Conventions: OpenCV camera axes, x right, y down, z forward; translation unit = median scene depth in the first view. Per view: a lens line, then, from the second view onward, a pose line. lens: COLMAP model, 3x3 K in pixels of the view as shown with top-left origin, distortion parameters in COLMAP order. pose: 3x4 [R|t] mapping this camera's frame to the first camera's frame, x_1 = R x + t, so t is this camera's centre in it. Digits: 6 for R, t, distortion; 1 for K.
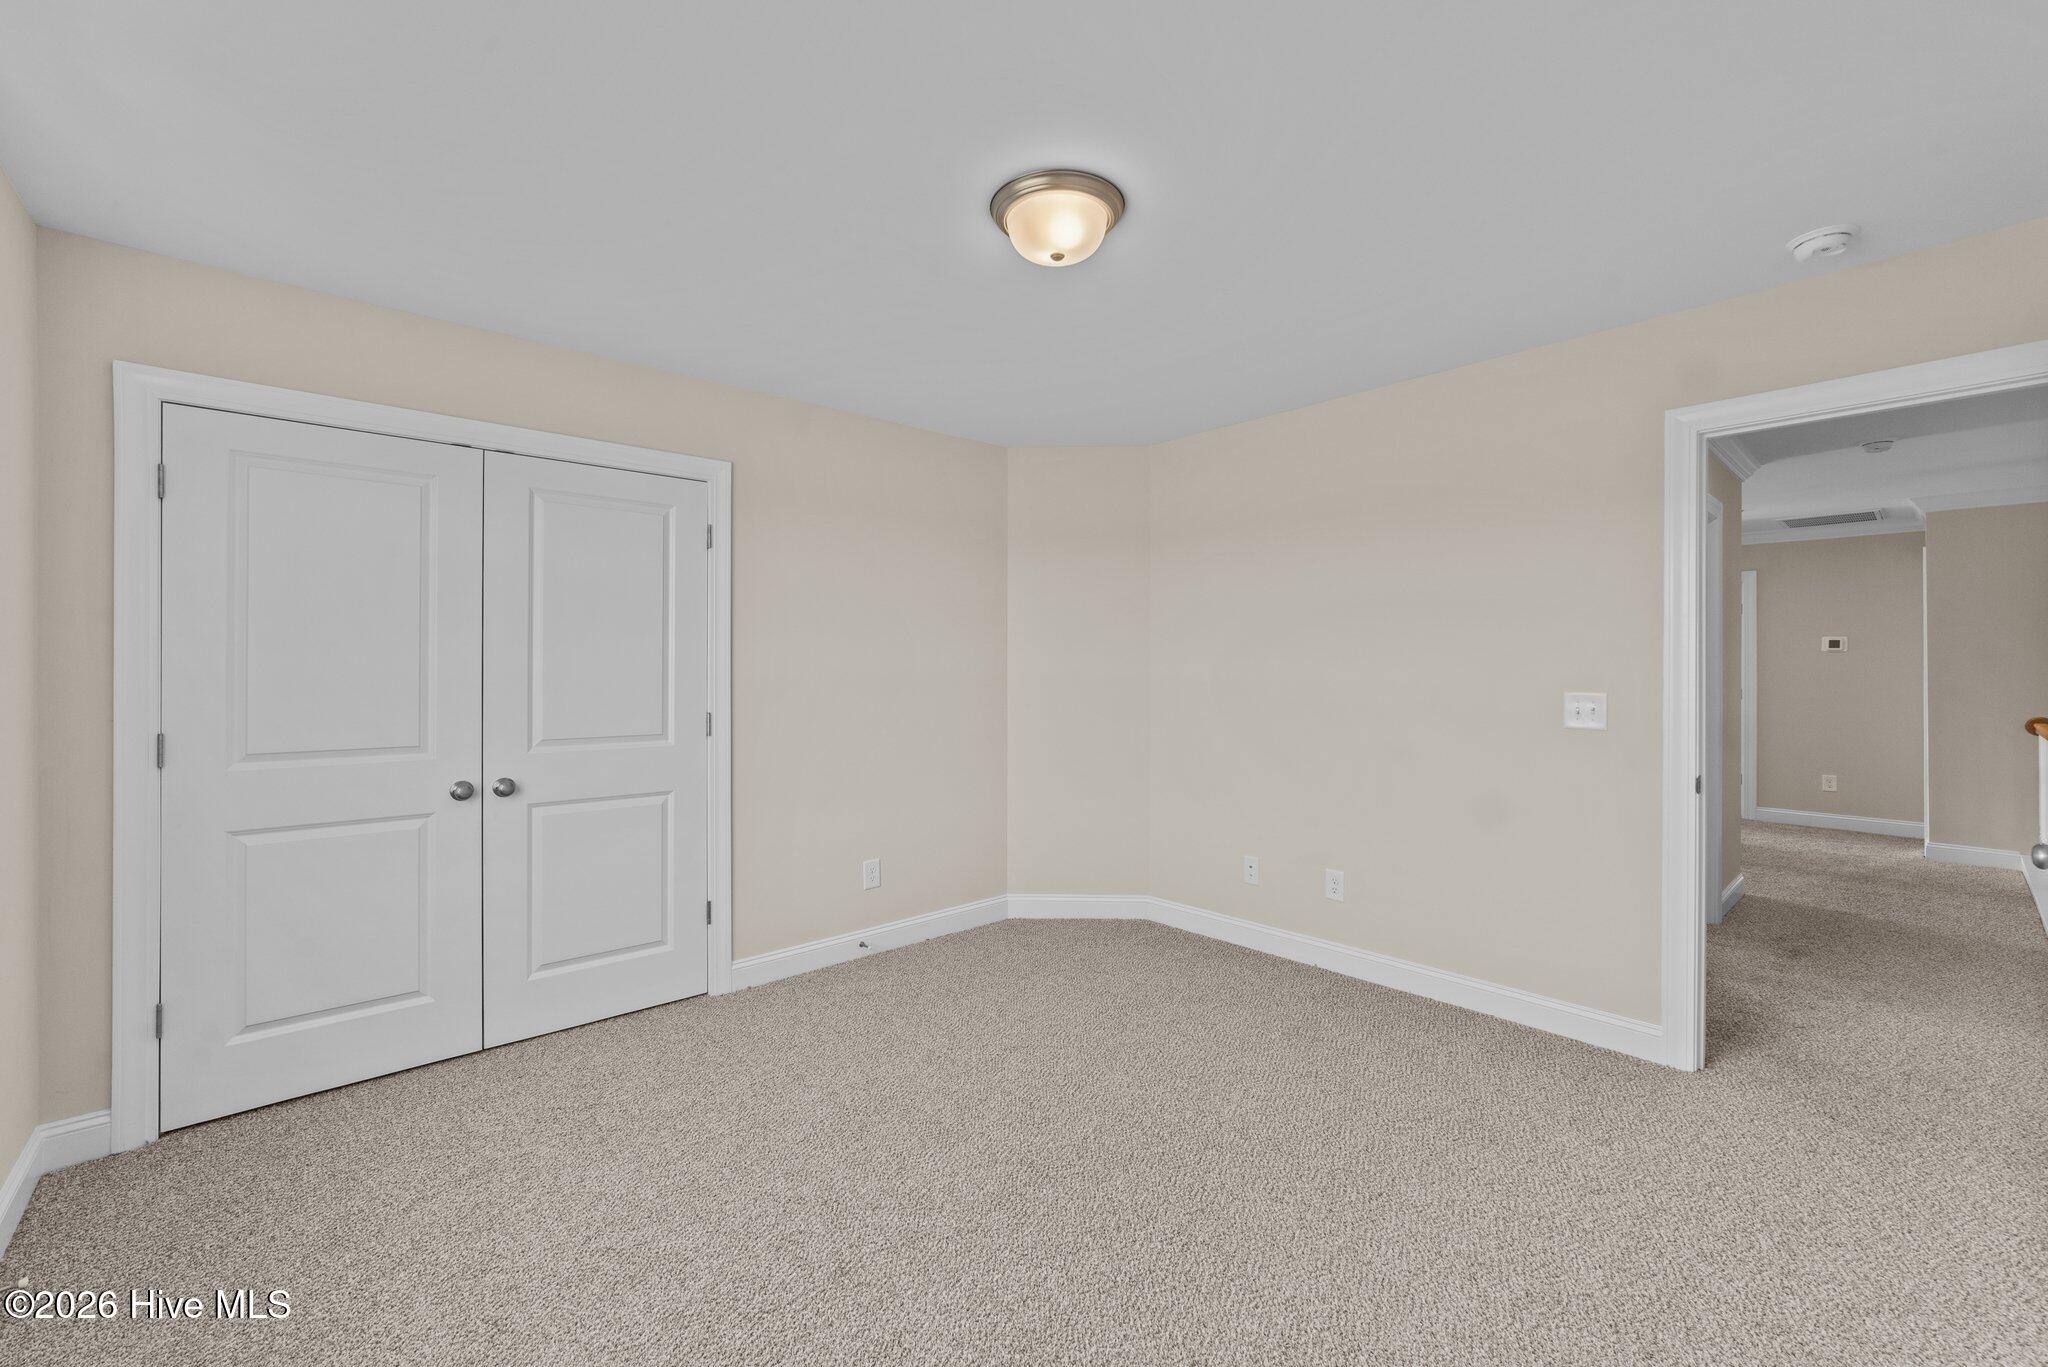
lens RADIAL K [[820.2, 0, 1038.0], [0, 820.2, 680.2], [0, 0, 1]] dist [-0.008966, 0.002704]
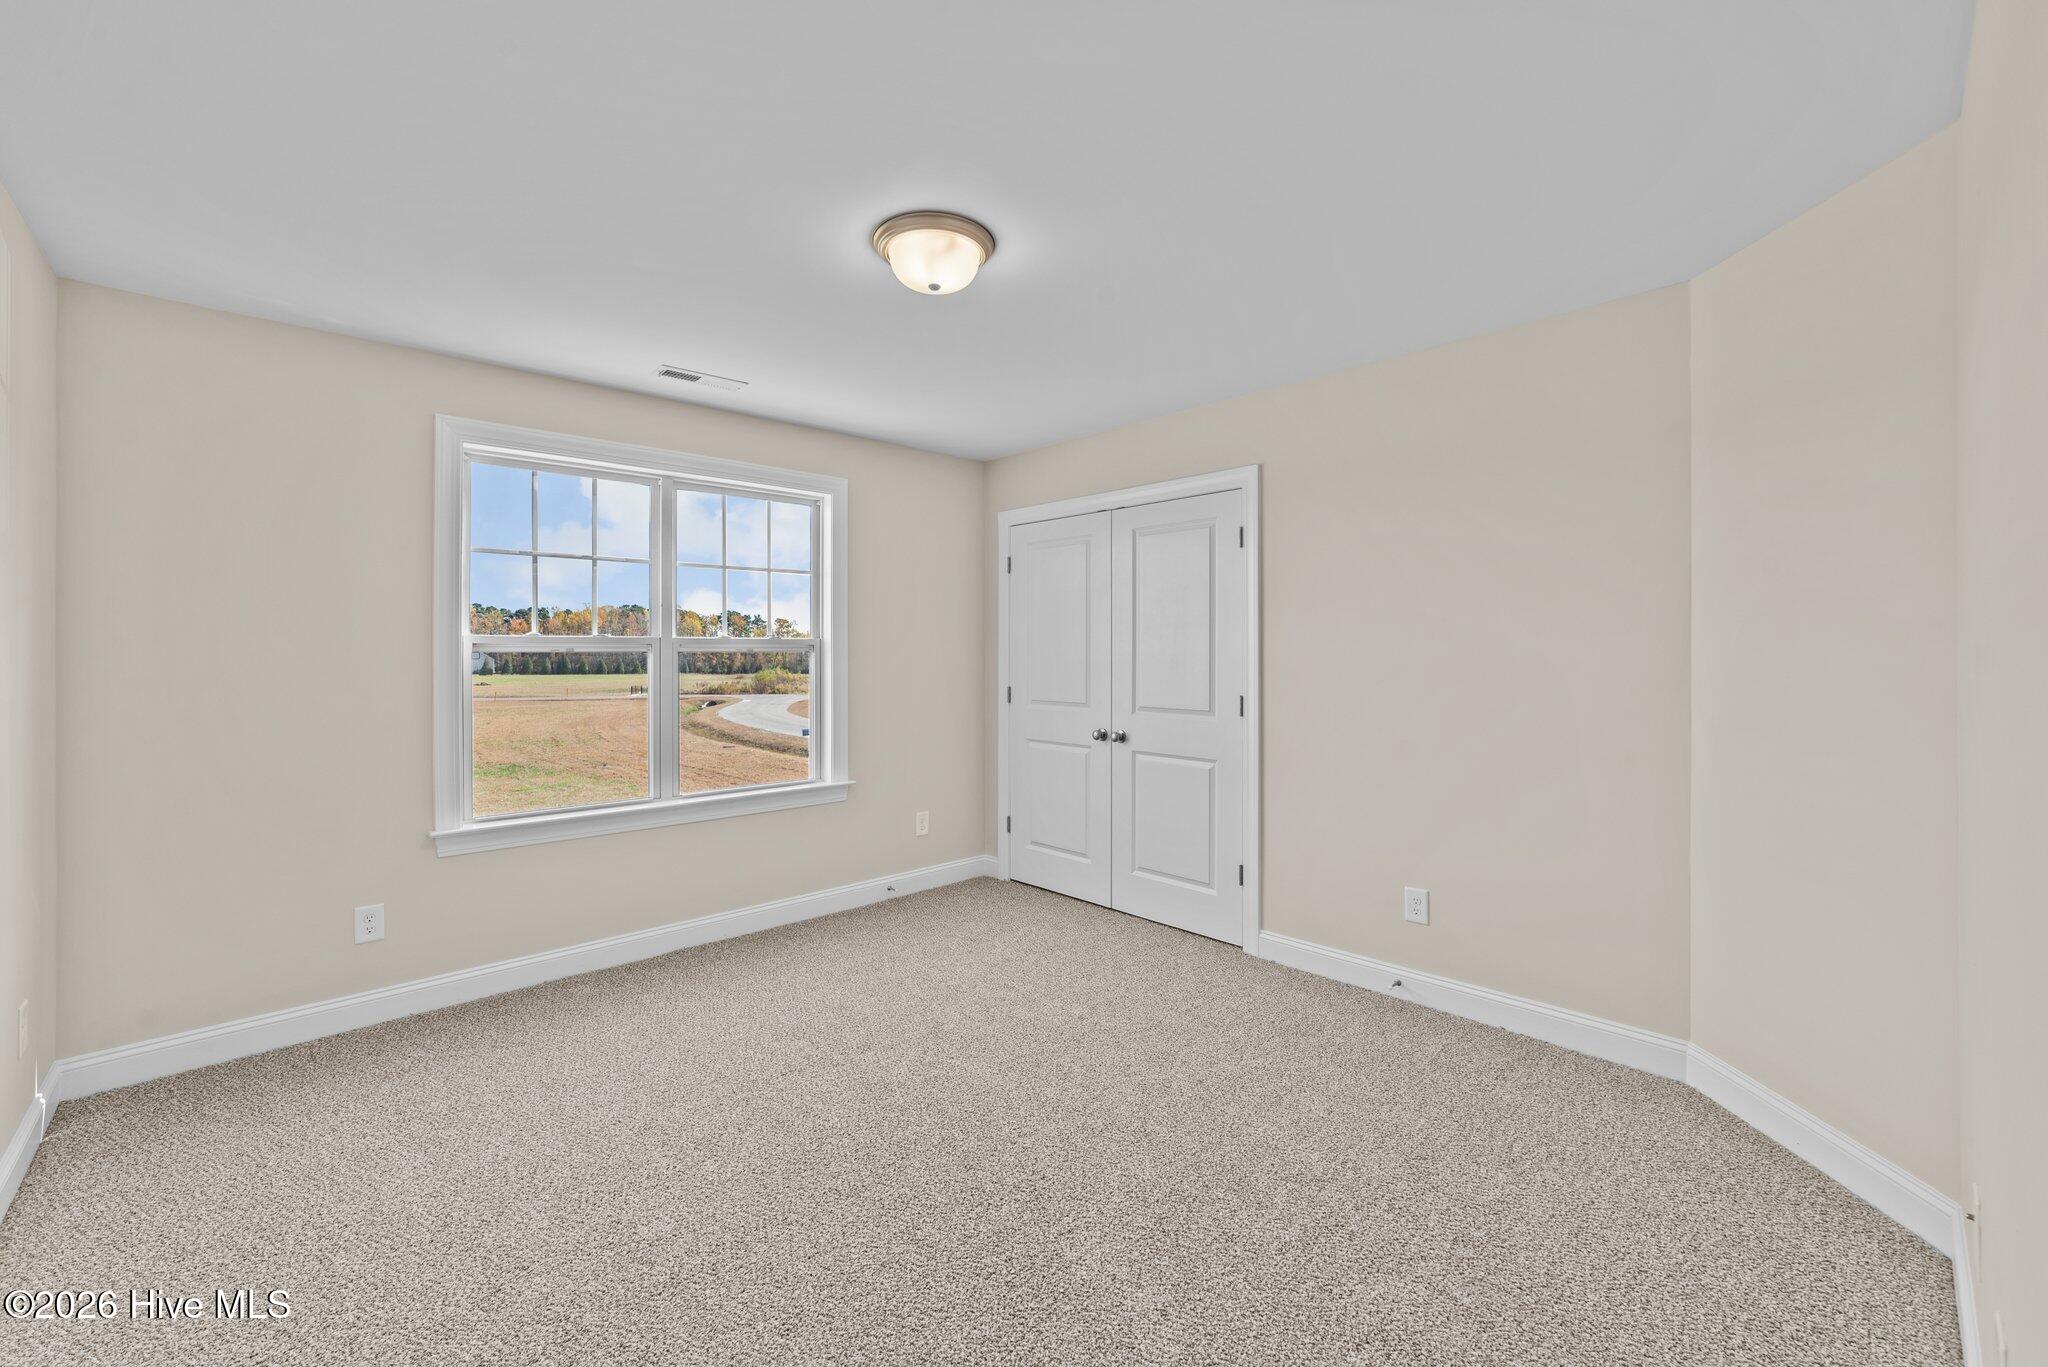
lens RADIAL K [[820.2, 0, 1024.4], [0, 820.2, 664.4], [0, 0, 1]] dist [-0.008966, 0.002704]
pose [[0.032796, 0.010197, -0.999410, 0.710470], [-0.015022, 0.999840, 0.009708, -0.008655], [0.999349, 0.014694, 0.032944, 0.679494]]
